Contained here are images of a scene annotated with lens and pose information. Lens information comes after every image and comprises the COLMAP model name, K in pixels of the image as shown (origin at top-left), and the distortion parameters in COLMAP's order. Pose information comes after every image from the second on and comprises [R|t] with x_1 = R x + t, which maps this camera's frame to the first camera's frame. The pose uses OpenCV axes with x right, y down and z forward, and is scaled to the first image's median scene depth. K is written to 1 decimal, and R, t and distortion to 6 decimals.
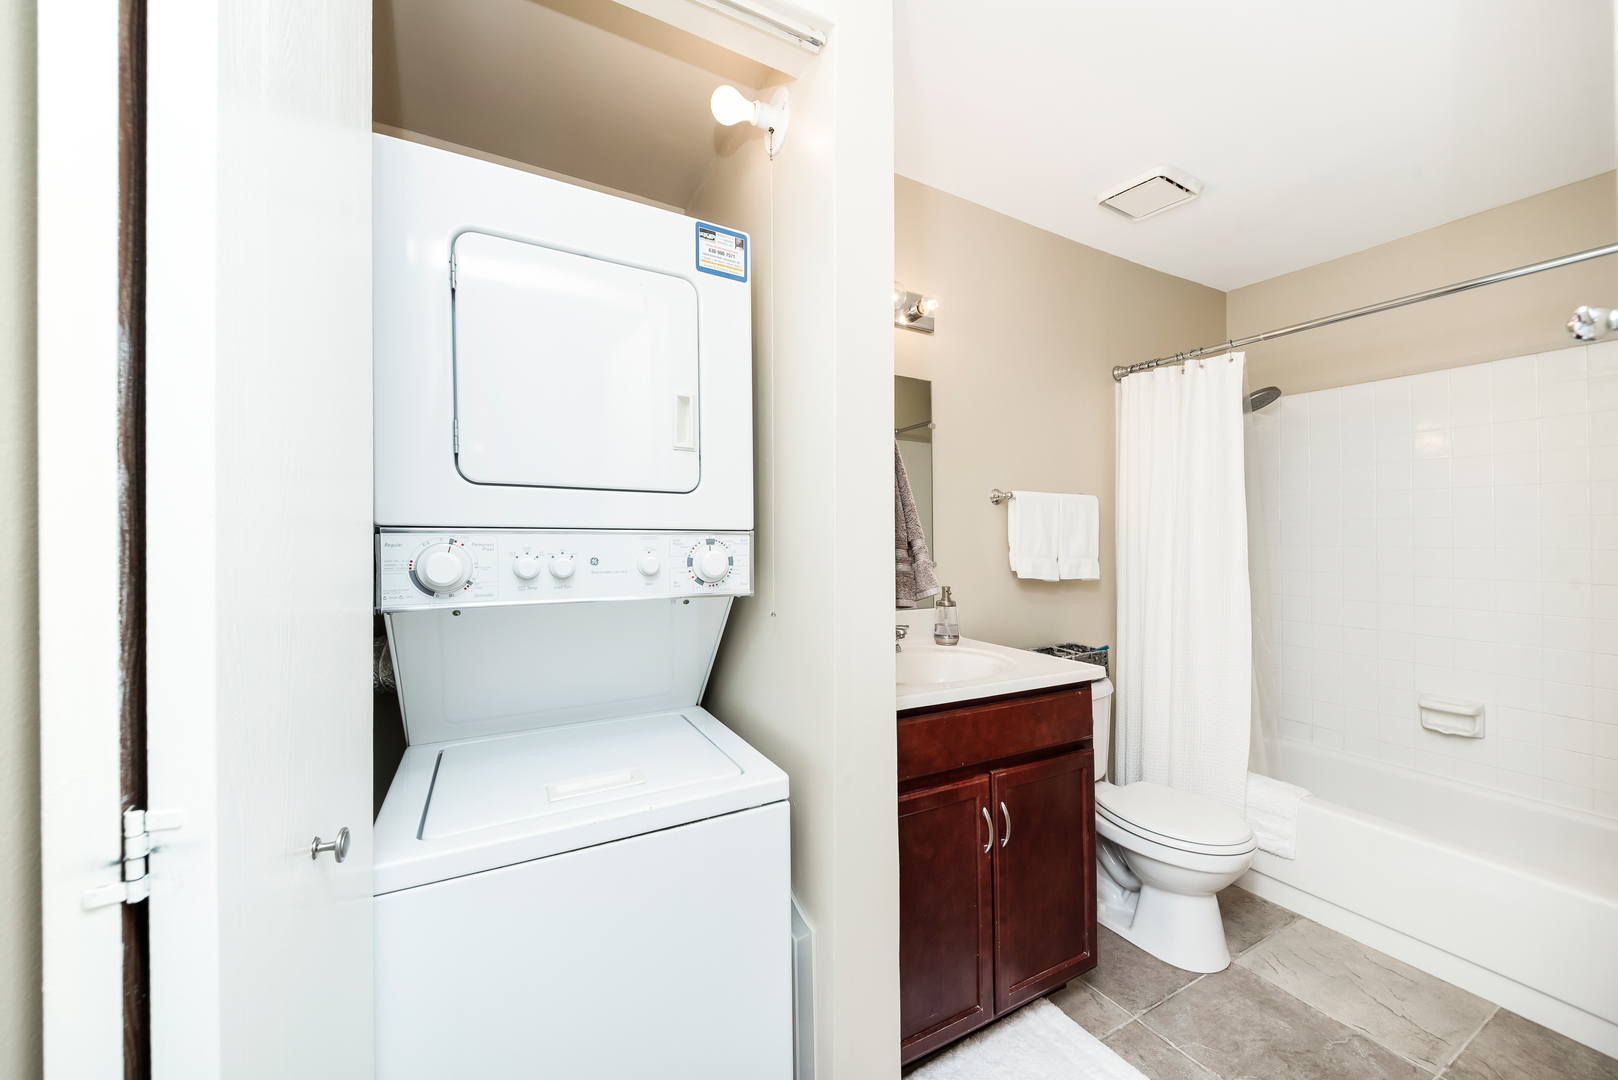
lens RADIAL K [[578.0, 0, 802.4], [0, 578.0, 543.1], [0, 0, 1]] dist [0.000336, -0.000166]
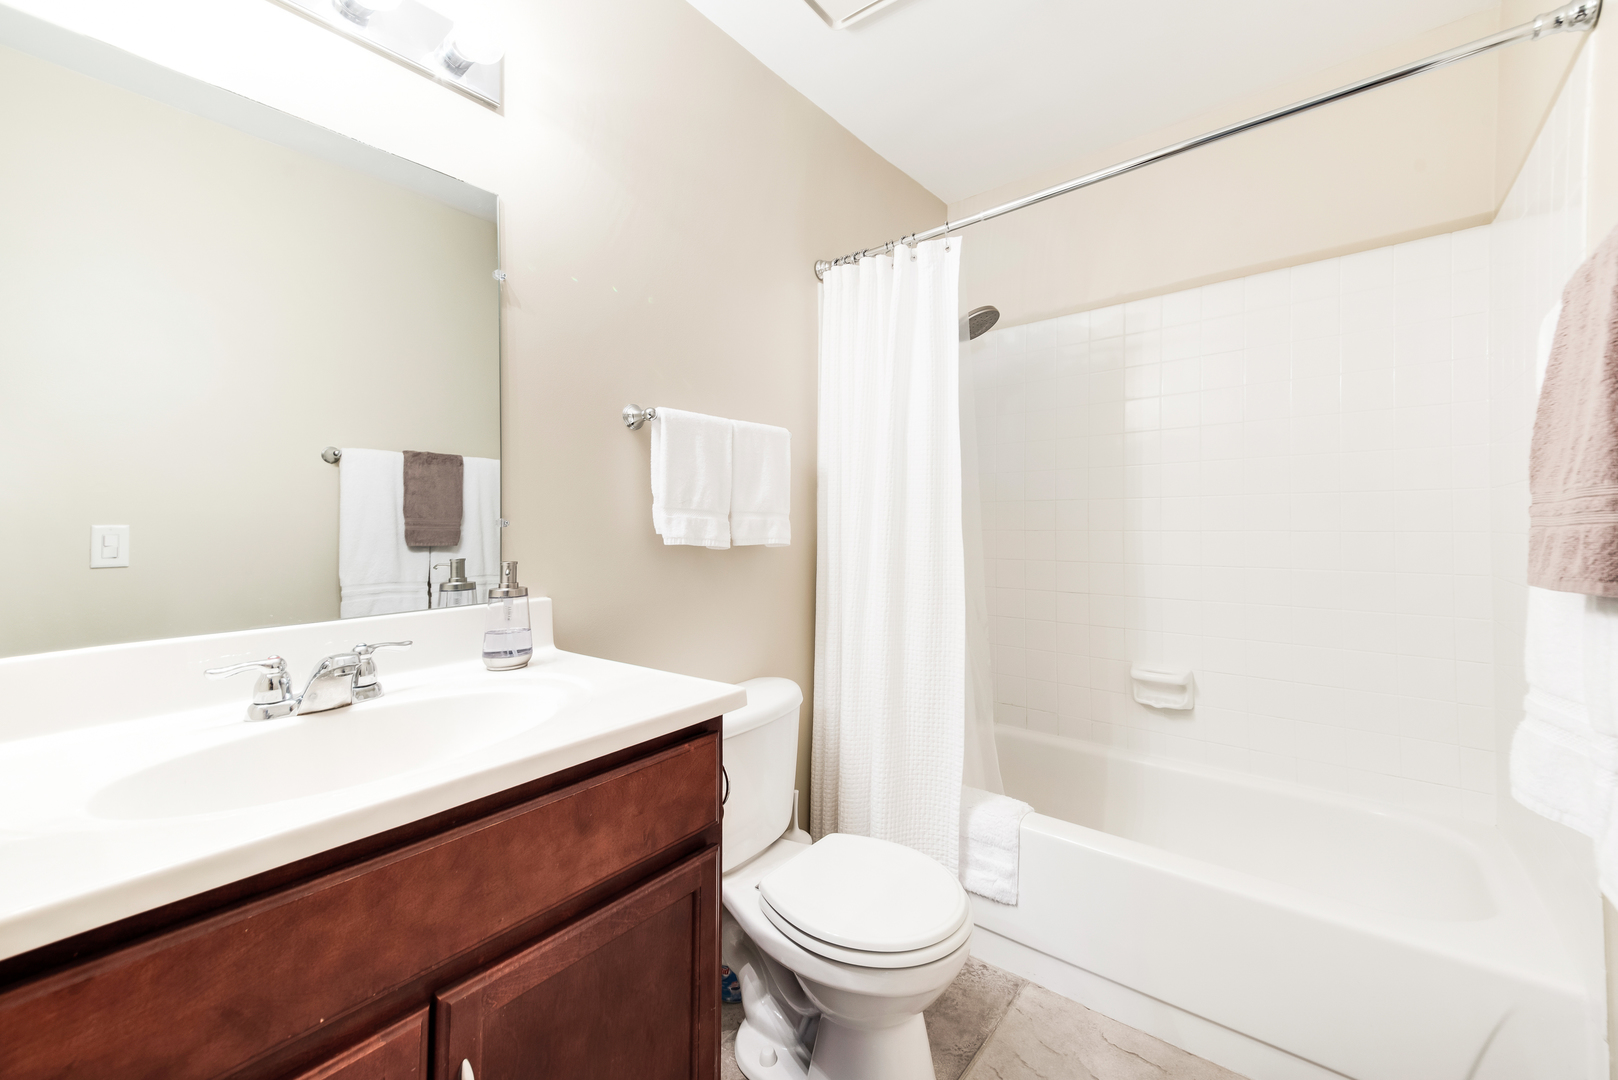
lens RADIAL K [[654.2, 0, 814.4], [0, 654.2, 564.5], [0, 0, 1]] dist [0.053198, 0.000013]
pose [[0.911466, -0.046047, 0.408791, 0.247591], [0.022559, 0.997815, 0.062096, 0.044306], [-0.410757, -0.047376, 0.910513, 0.302945]]
